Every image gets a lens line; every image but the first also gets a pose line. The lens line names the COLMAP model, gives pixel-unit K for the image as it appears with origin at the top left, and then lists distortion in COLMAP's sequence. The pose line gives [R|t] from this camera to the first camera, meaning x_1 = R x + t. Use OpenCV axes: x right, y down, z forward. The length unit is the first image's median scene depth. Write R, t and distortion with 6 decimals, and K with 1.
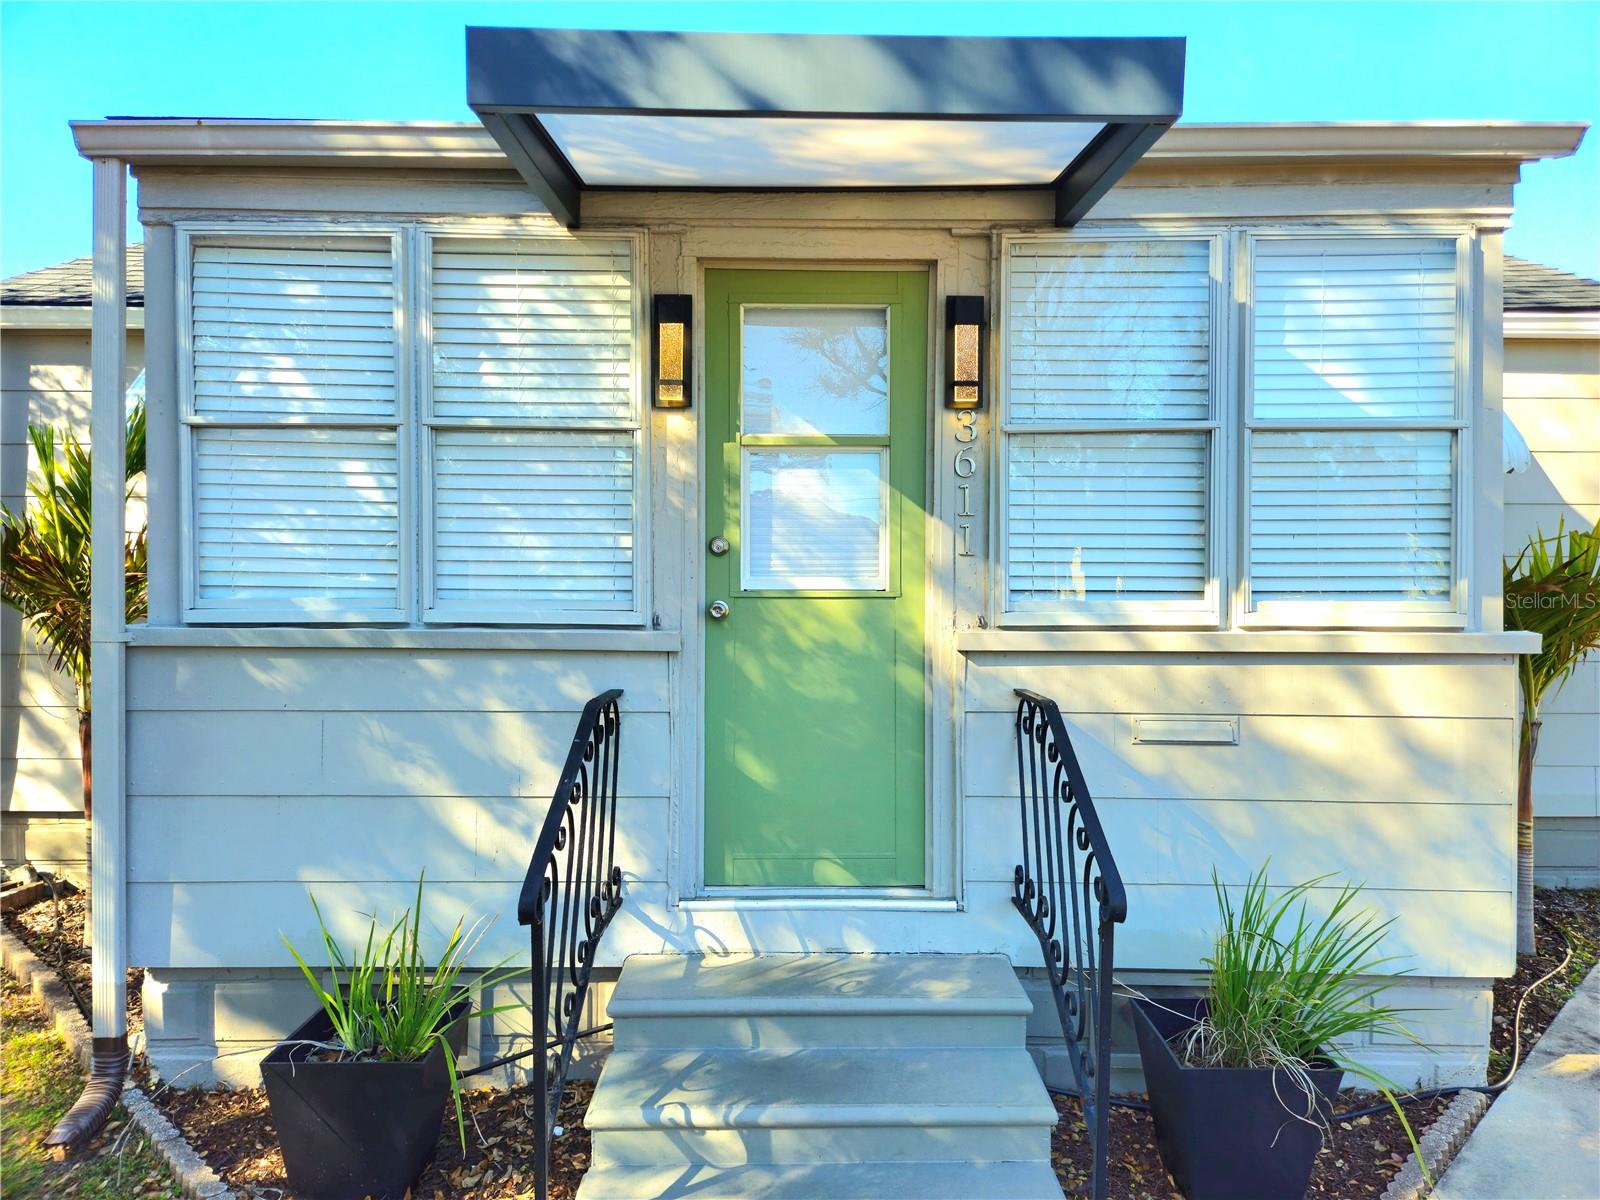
lens RADIAL K [[1053.7, 0, 800.0], [0, 1053.7, 600.0], [0, 0, 1]] dist [0.029001, -0.000376]
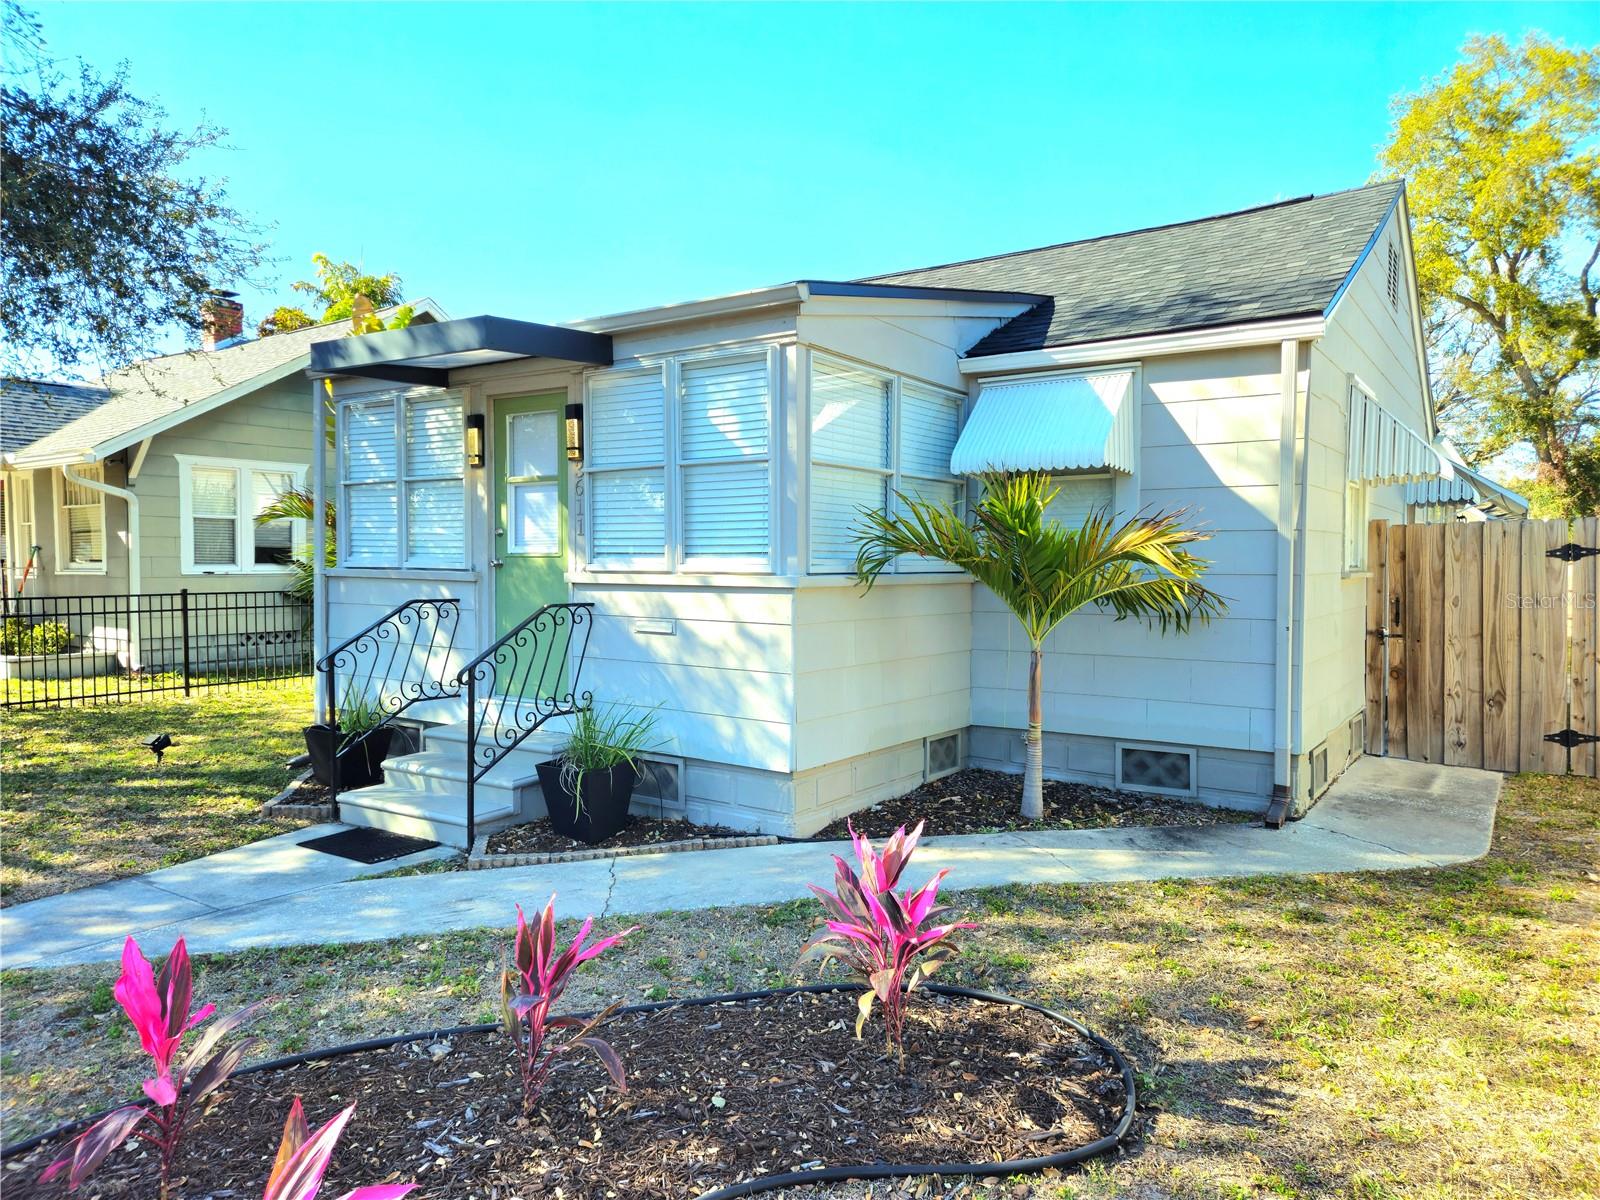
lens RADIAL K [[1053.7, 0, 800.0], [0, 1053.7, 600.0], [0, 0, 1]] dist [0.029001, -0.000376]
pose [[0.827091, 0.022723, -0.561608, 1.617722], [-0.013978, 0.999705, 0.019863, 0.033838], [0.561894, -0.008578, 0.827165, -0.404193]]
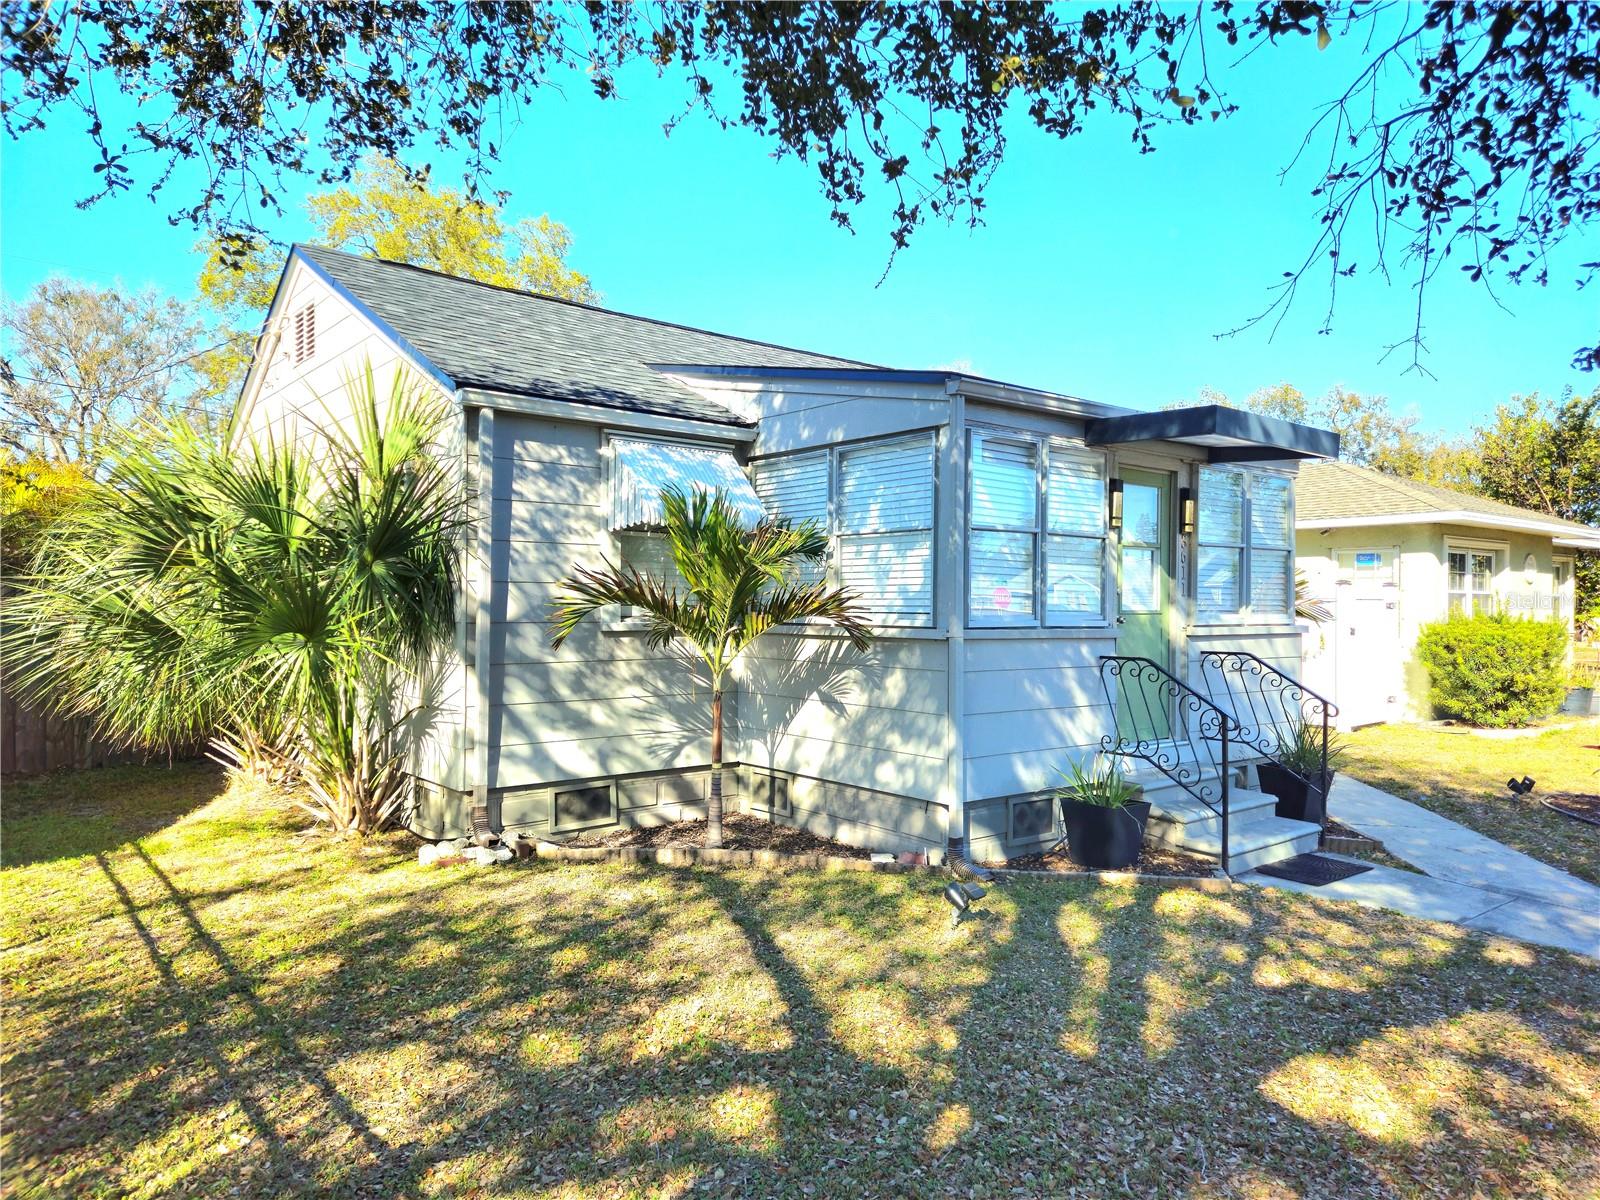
lens RADIAL K [[1053.7, 0, 800.0], [0, 1053.7, 600.0], [0, 0, 1]] dist [0.029001, -0.000376]
pose [[0.778529, -0.001417, 0.627607, -2.046324], [0.009258, 0.999915, -0.009226, -0.015954], [-0.627540, 0.012993, 0.778476, -0.328081]]
